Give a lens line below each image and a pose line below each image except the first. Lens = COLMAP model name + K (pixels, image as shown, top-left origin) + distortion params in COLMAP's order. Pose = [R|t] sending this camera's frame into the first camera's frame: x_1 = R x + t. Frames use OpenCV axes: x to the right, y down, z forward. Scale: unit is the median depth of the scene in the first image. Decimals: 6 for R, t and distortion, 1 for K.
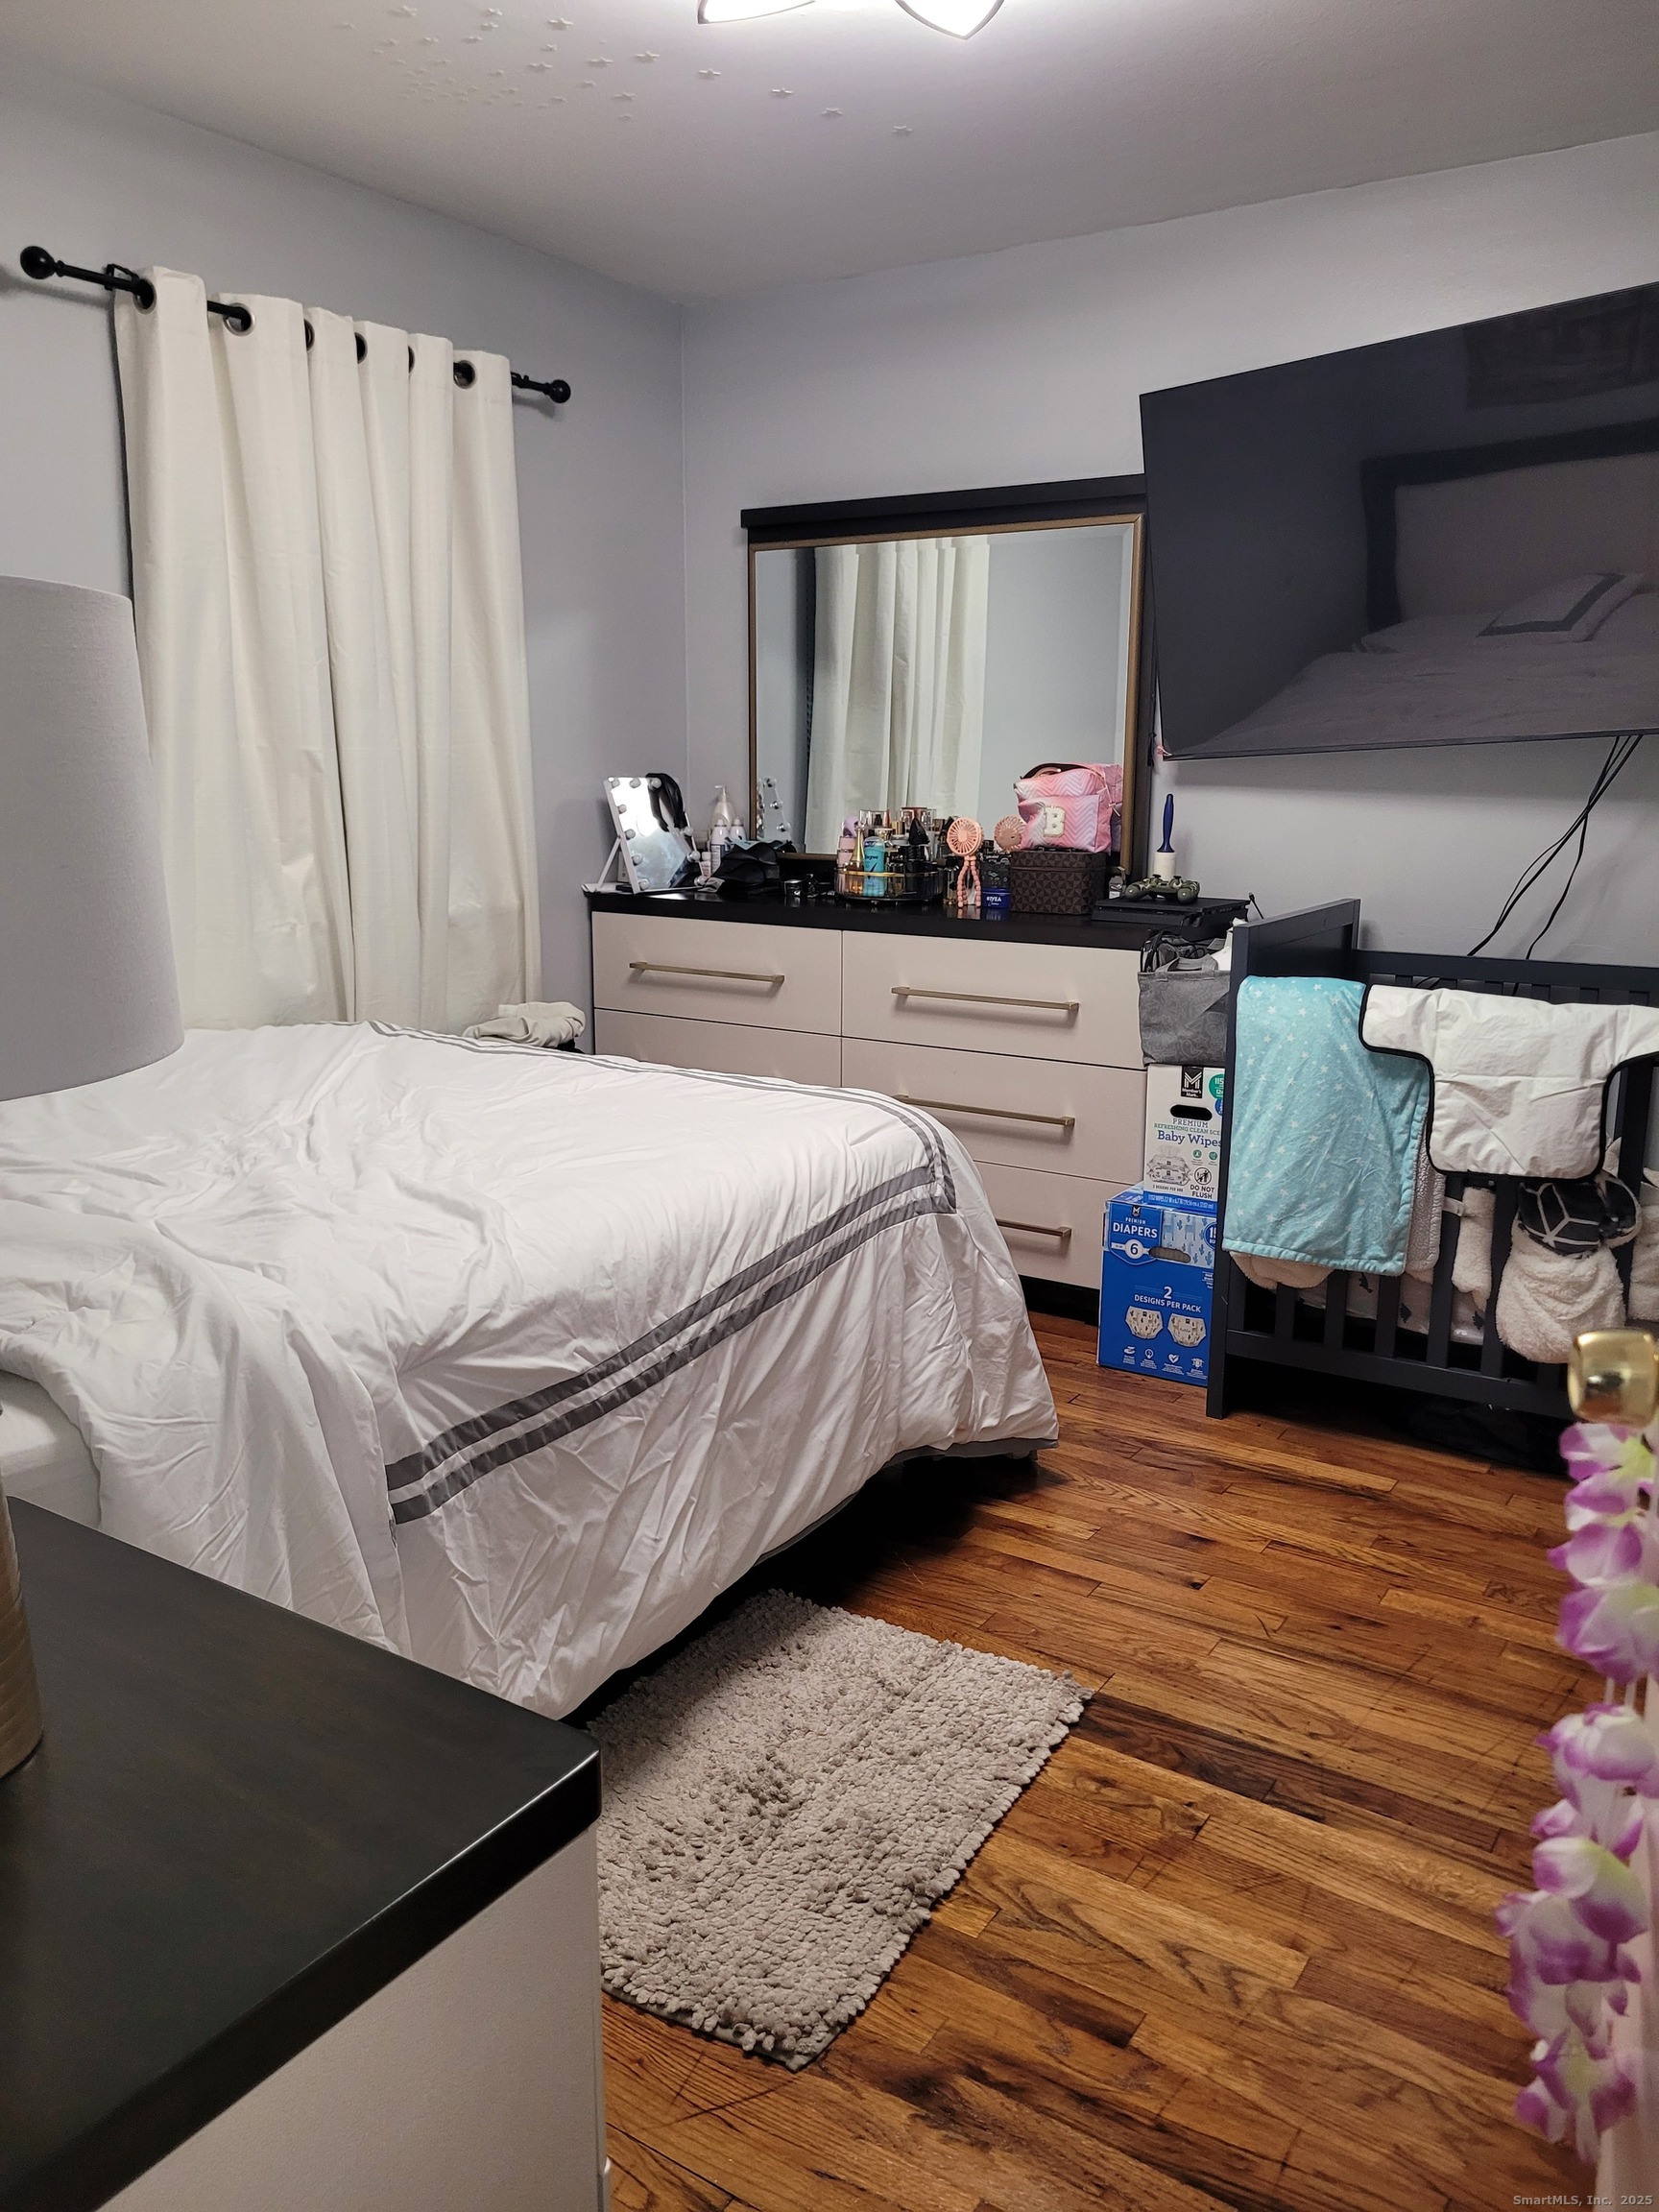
lens RADIAL K [[1661.5, 0, 839.9], [0, 1661.5, 1106.0], [0, 0, 1]] dist [0.036310, -0.020149]
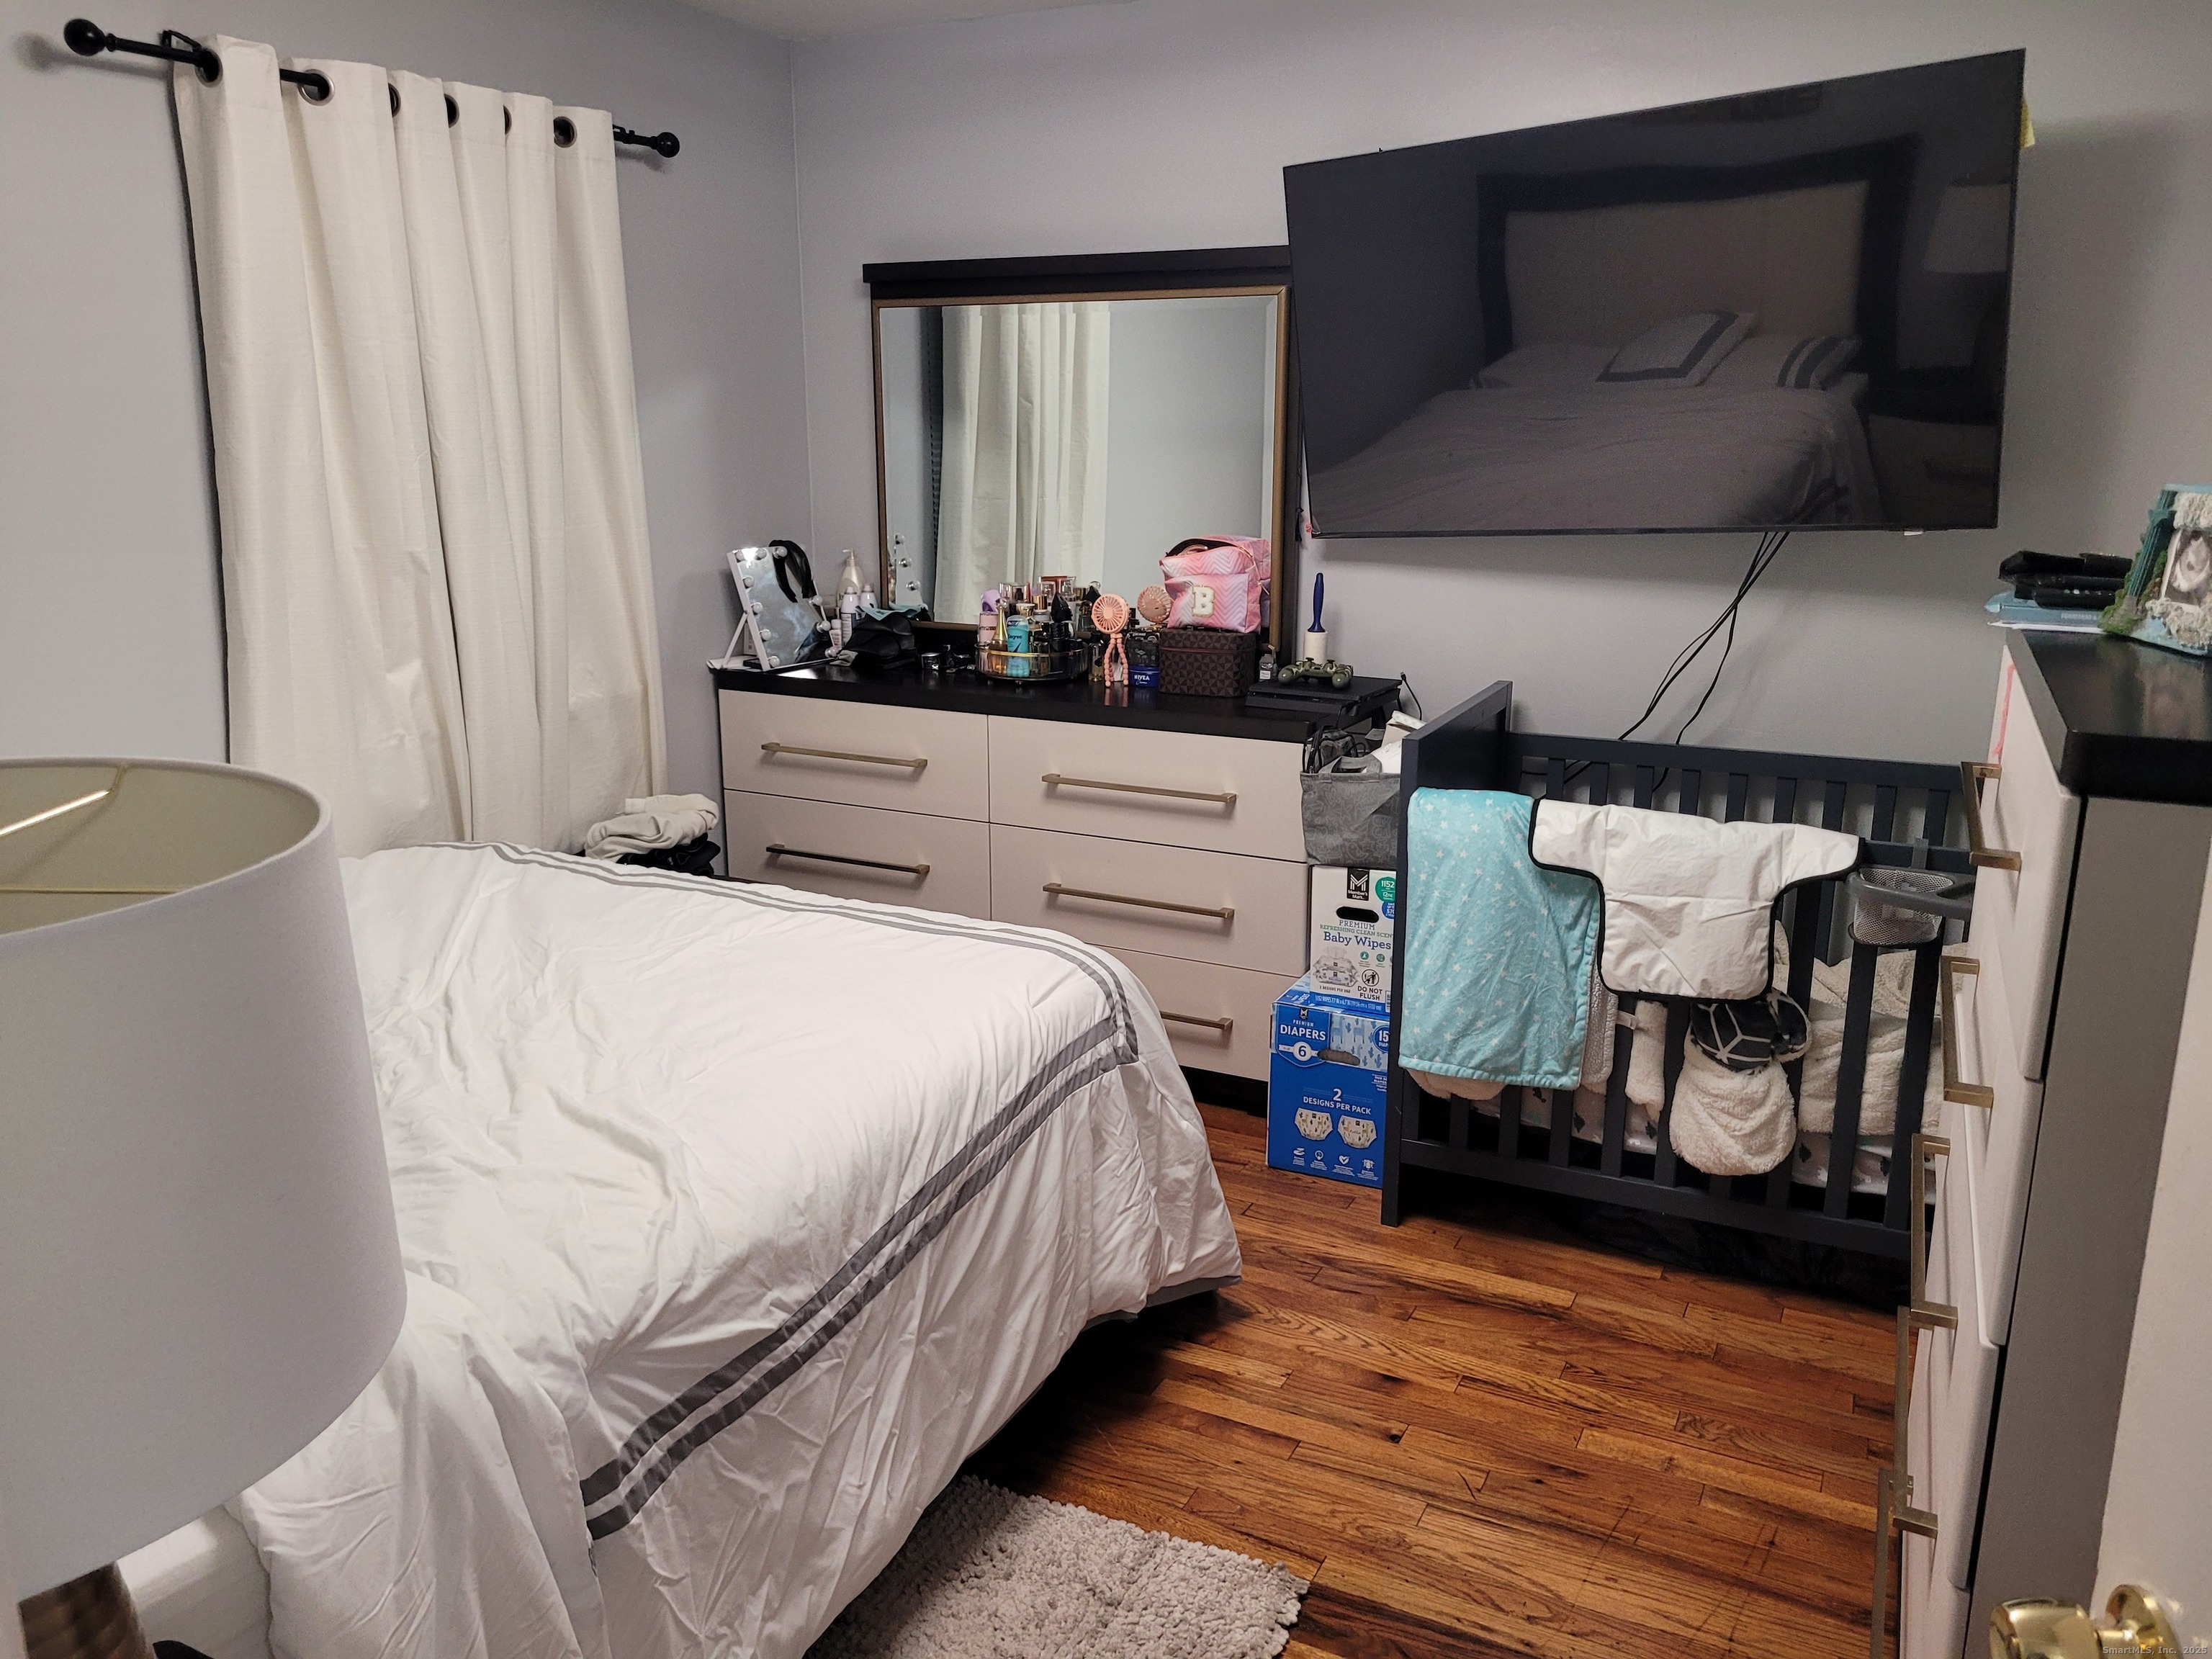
lens RADIAL K [[1661.5, 0, 1099.3], [0, 1661.5, 820.1], [0, 0, 1]] dist [0.036310, -0.020149]
pose [[0.994783, -0.030467, 0.097359, -0.041471], [0.027041, 0.998974, 0.036323, -0.107783], [-0.098366, -0.033501, 0.994586, 0.042803]]
